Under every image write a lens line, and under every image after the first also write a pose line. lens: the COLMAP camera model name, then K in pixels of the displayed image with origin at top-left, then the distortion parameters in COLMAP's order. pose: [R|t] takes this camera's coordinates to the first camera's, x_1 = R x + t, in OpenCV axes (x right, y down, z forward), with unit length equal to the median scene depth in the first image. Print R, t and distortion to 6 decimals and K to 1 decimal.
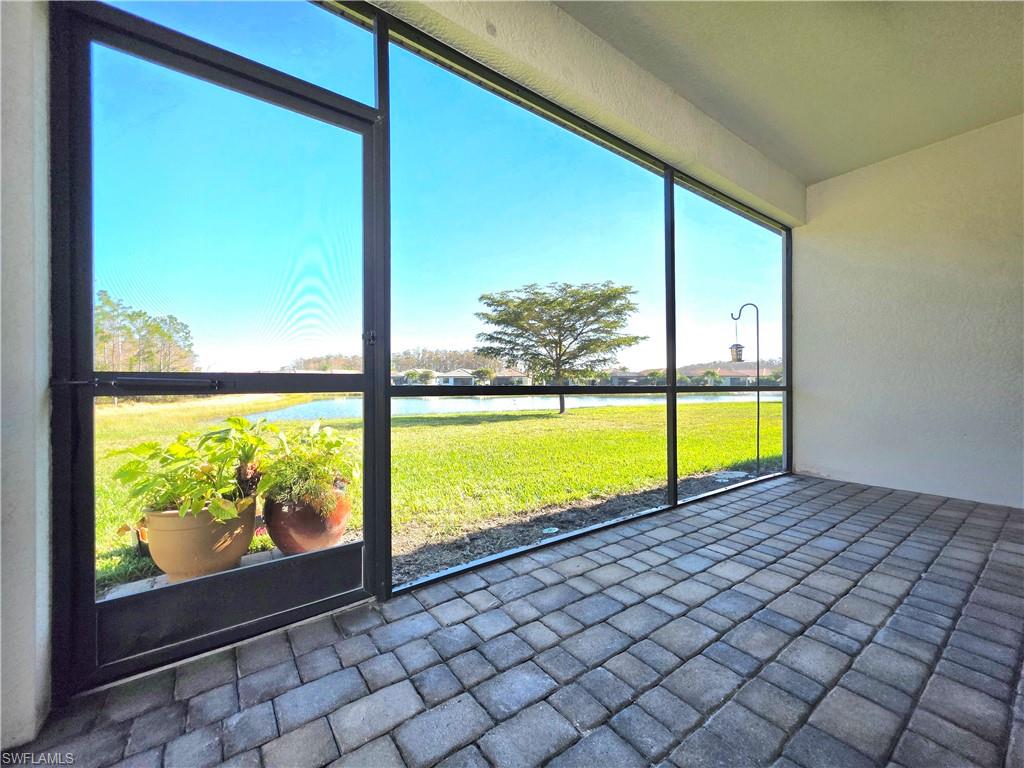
lens RADIAL K [[411.7, 0, 512.0], [0, 411.7, 384.0], [0, 0, 1]] dist [0.001075, 0.000034]
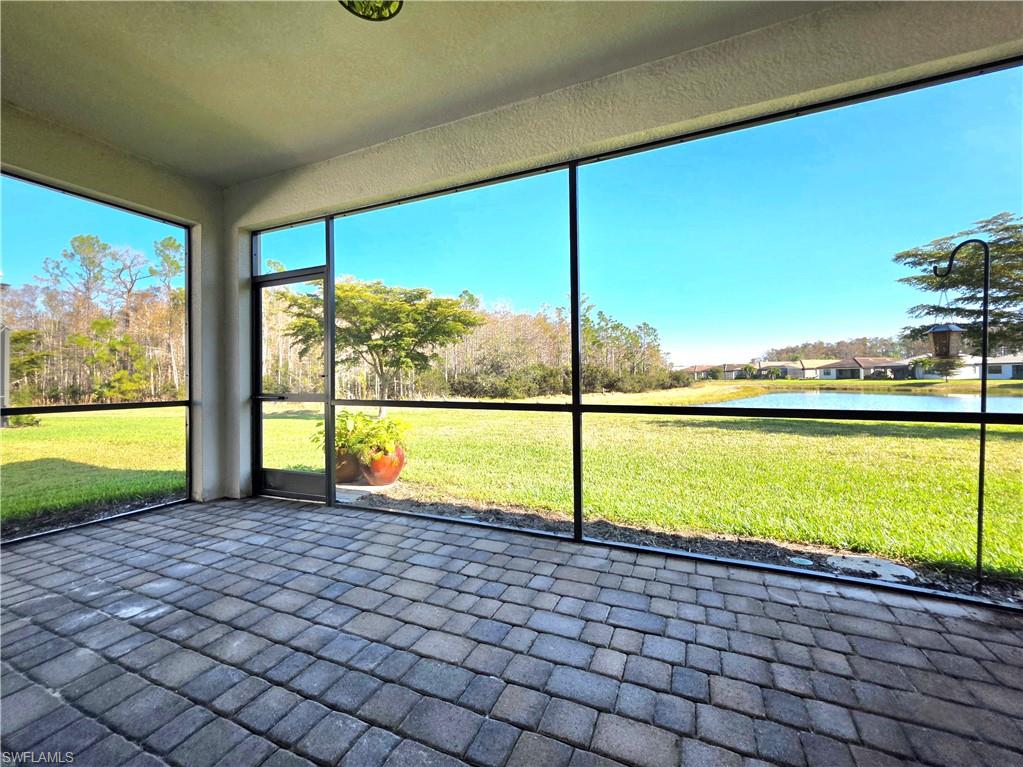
lens RADIAL K [[411.3, 0, 511.5], [0, 411.3, 383.5], [0, 0, 1]] dist [0.001075, 0.000034]
pose [[0.513895, 0.006820, -0.857826, 1.504469], [0.008309, 0.999882, 0.012927, -0.076276], [0.857813, -0.013771, 0.513778, 0.590983]]
